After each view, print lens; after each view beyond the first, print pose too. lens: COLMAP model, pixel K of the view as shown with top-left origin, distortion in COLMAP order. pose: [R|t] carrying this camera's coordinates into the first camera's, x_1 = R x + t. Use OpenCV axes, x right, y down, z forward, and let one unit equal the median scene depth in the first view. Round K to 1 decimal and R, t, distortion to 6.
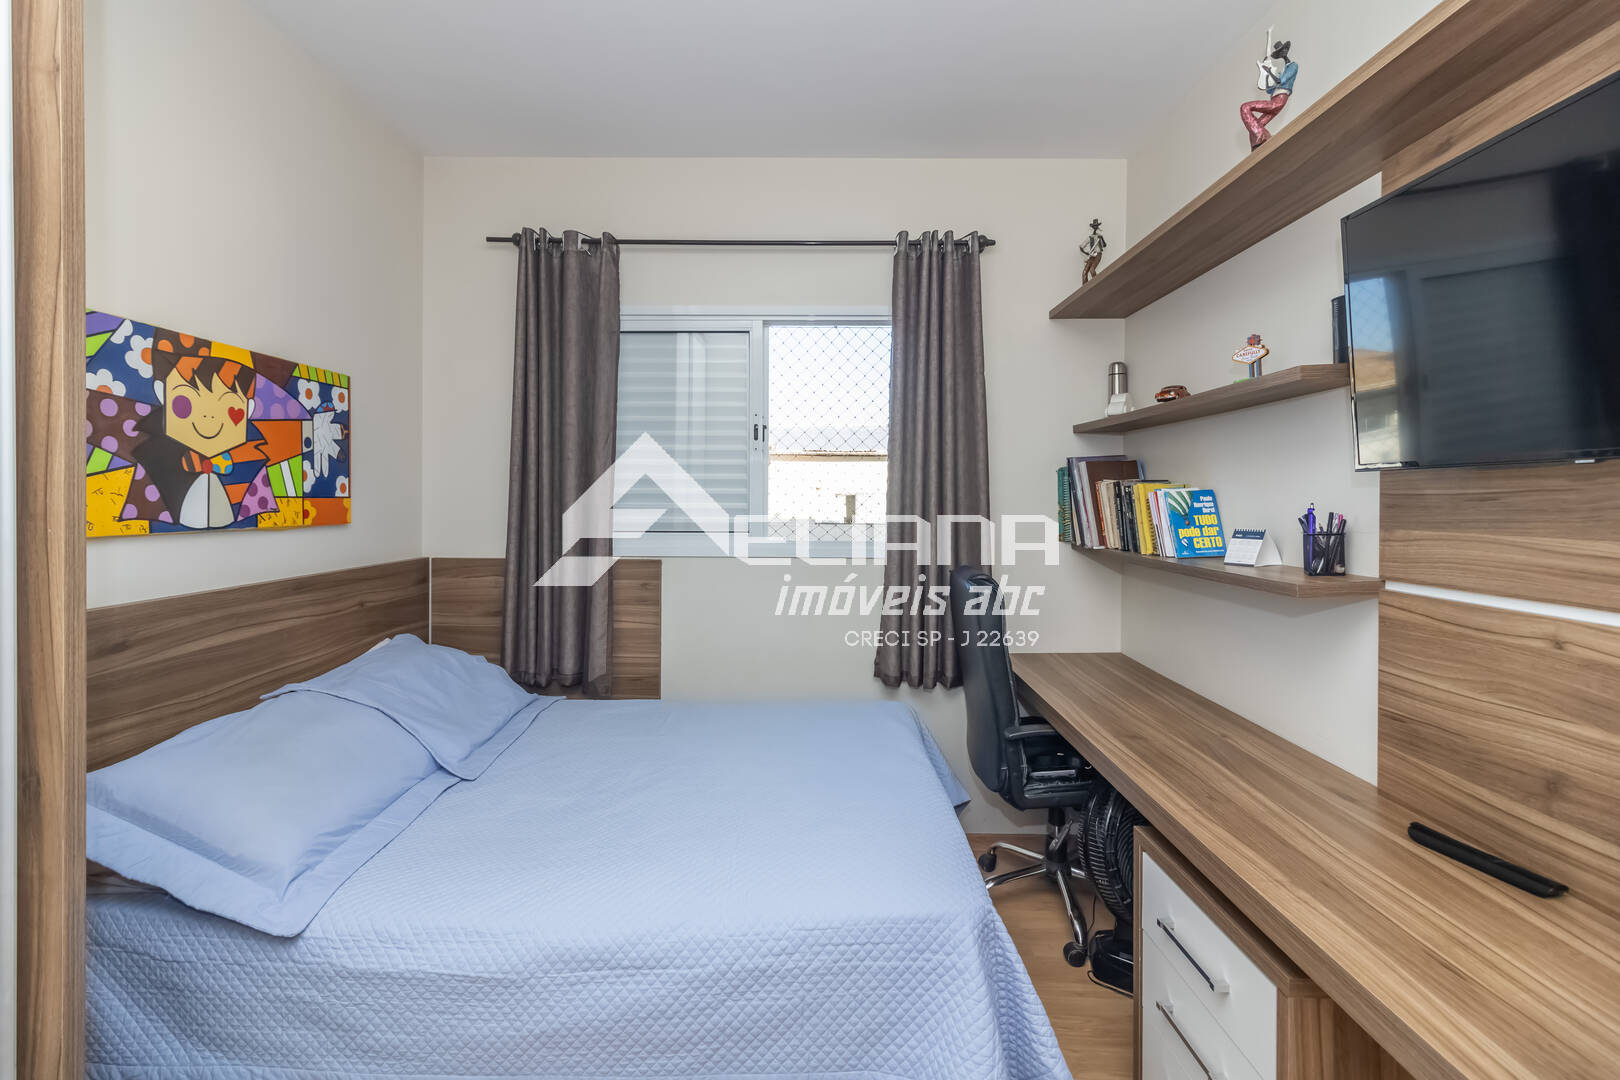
lens RADIAL K [[756.9, 0, 793.4], [0, 756.9, 508.3], [0, 0, 1]] dist [0.010112, -0.002050]
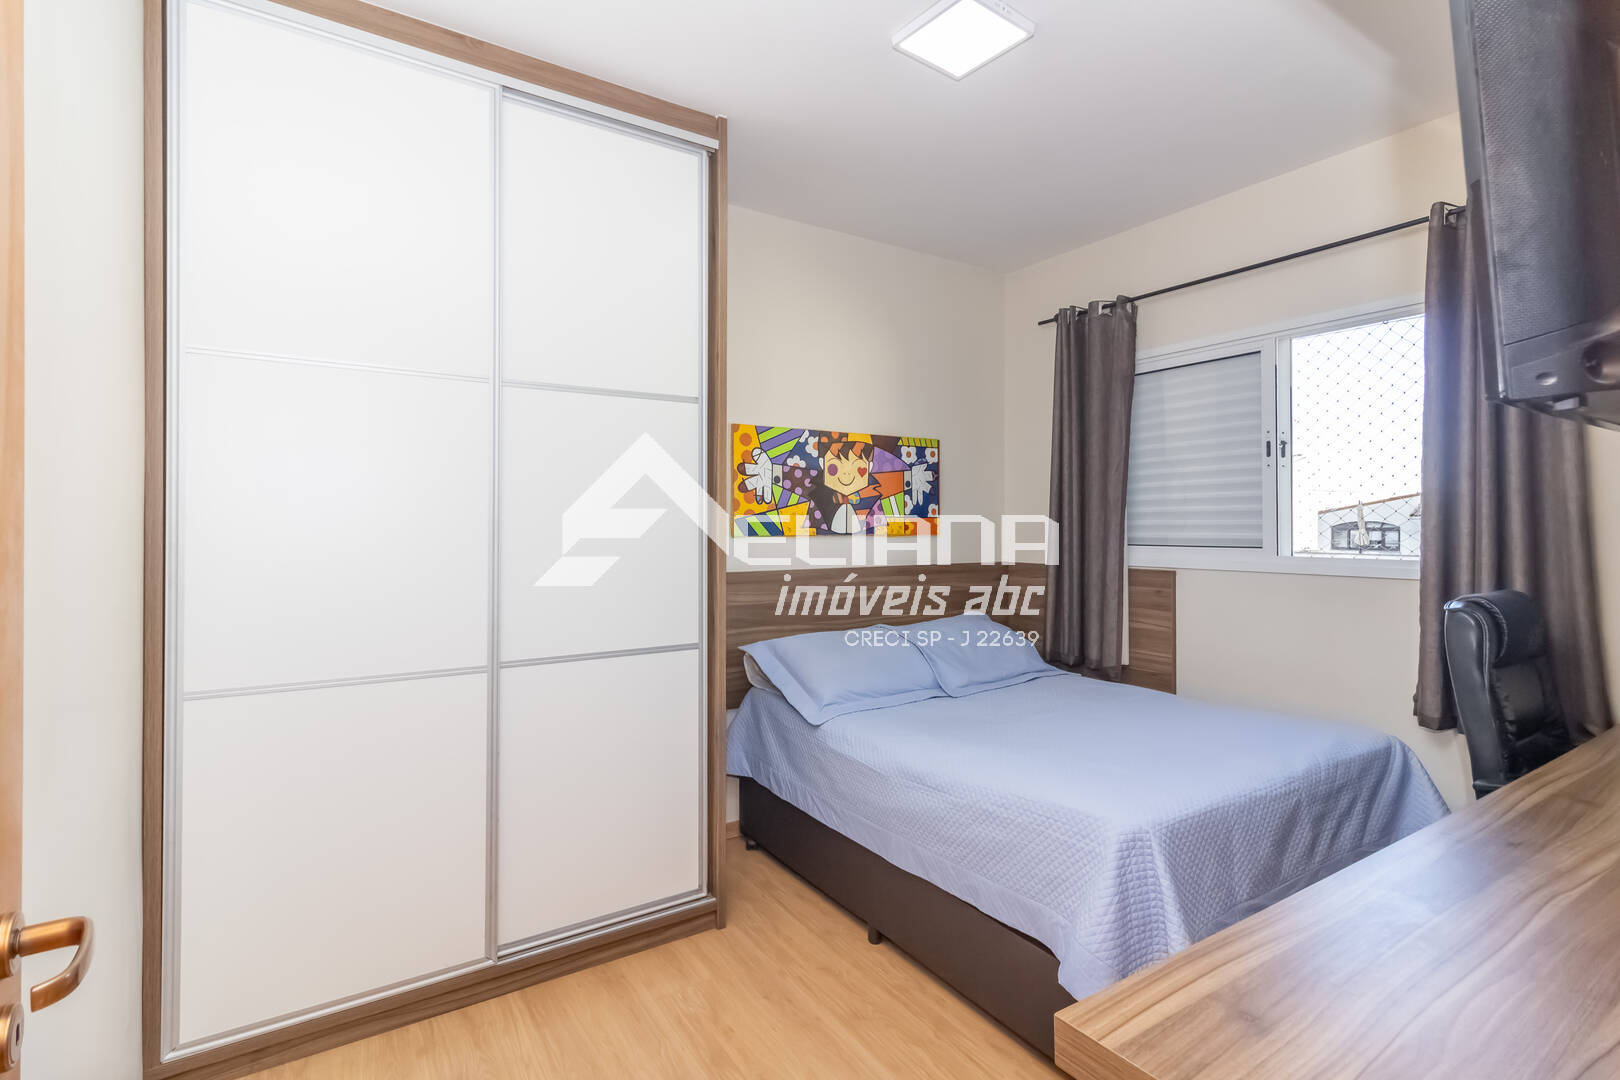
lens RADIAL K [[756.9, 0, 814.3], [0, 756.9, 531.9], [0, 0, 1]] dist [0.010112, -0.002050]
pose [[0.572369, -0.000621, -0.819996, 0.638866], [-0.006827, 0.999961, -0.005523, 0.030042], [0.819968, 0.008759, 0.572342, -0.114047]]
